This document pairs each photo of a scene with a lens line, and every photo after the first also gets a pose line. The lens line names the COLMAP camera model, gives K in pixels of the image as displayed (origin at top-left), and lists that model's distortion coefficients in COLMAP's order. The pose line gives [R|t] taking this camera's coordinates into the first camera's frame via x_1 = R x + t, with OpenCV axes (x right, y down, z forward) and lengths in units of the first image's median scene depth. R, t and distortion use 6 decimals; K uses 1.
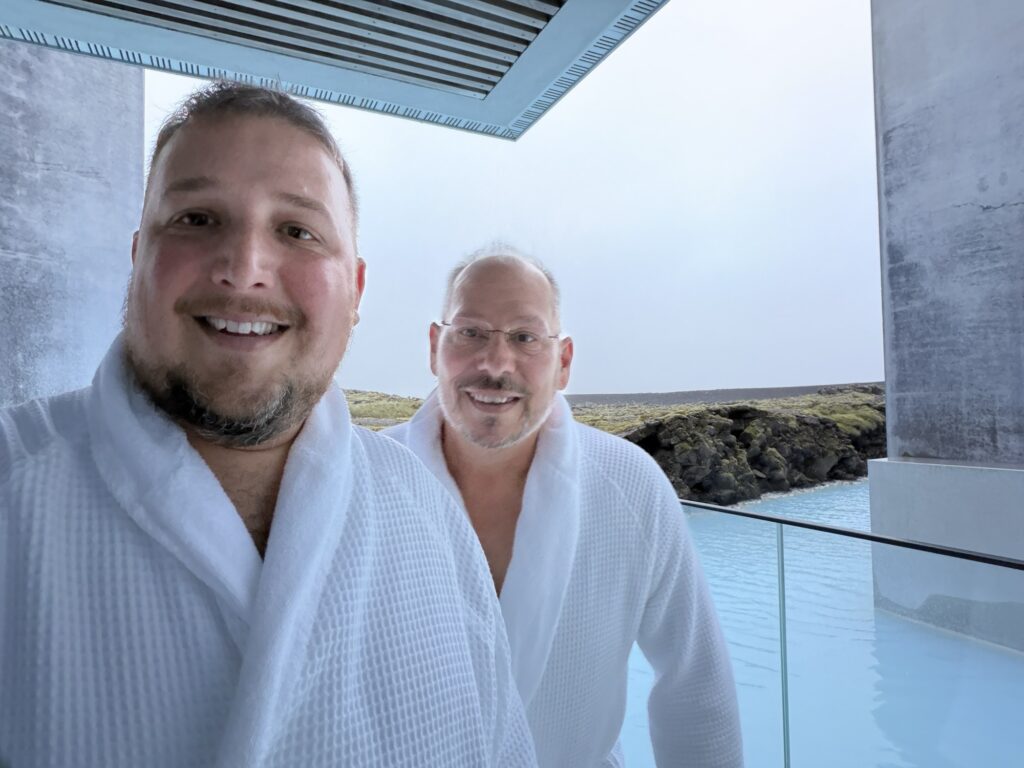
lens RADIAL K [[599.8, 0, 512.0], [0, 599.8, 384.0], [0, 0, 1]] dist [-0.002790, 0.000012]
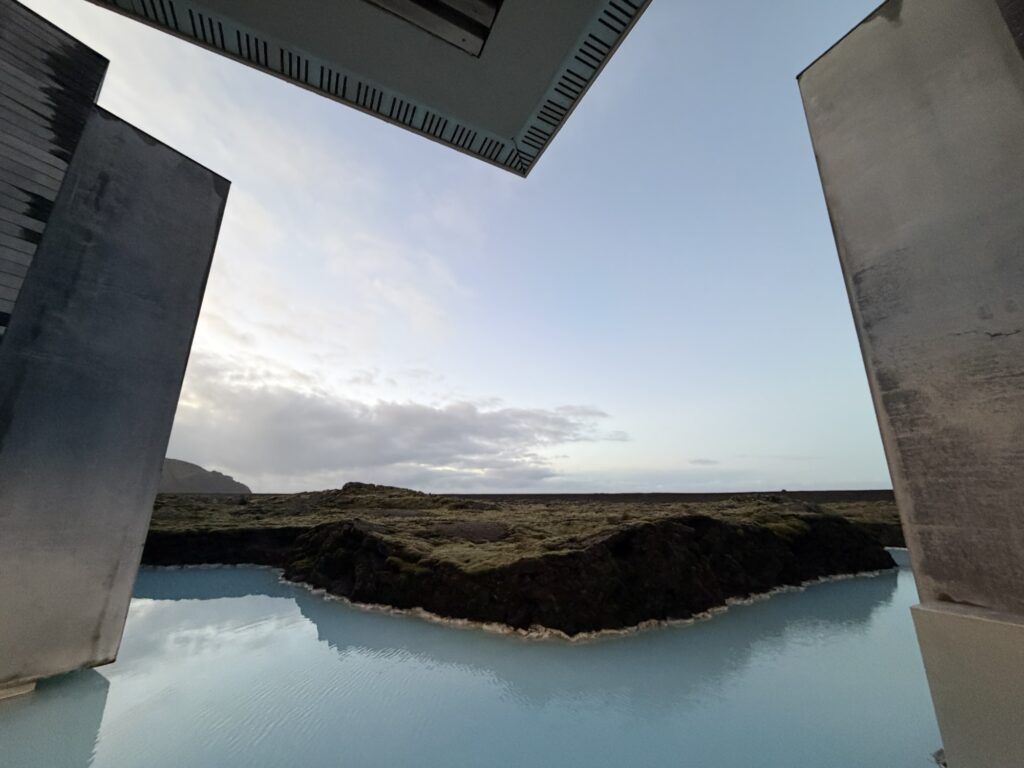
lens RADIAL K [[415.4, 0, 506.4], [0, 415.4, 382.3], [0, 0, 1]] dist [0.002116, 0.000458]
pose [[0.999469, 0.031471, -0.008432, -0.002594], [-0.032574, 0.970553, -0.238673, -0.025859], [0.000672, 0.238821, 0.971063, 0.317819]]
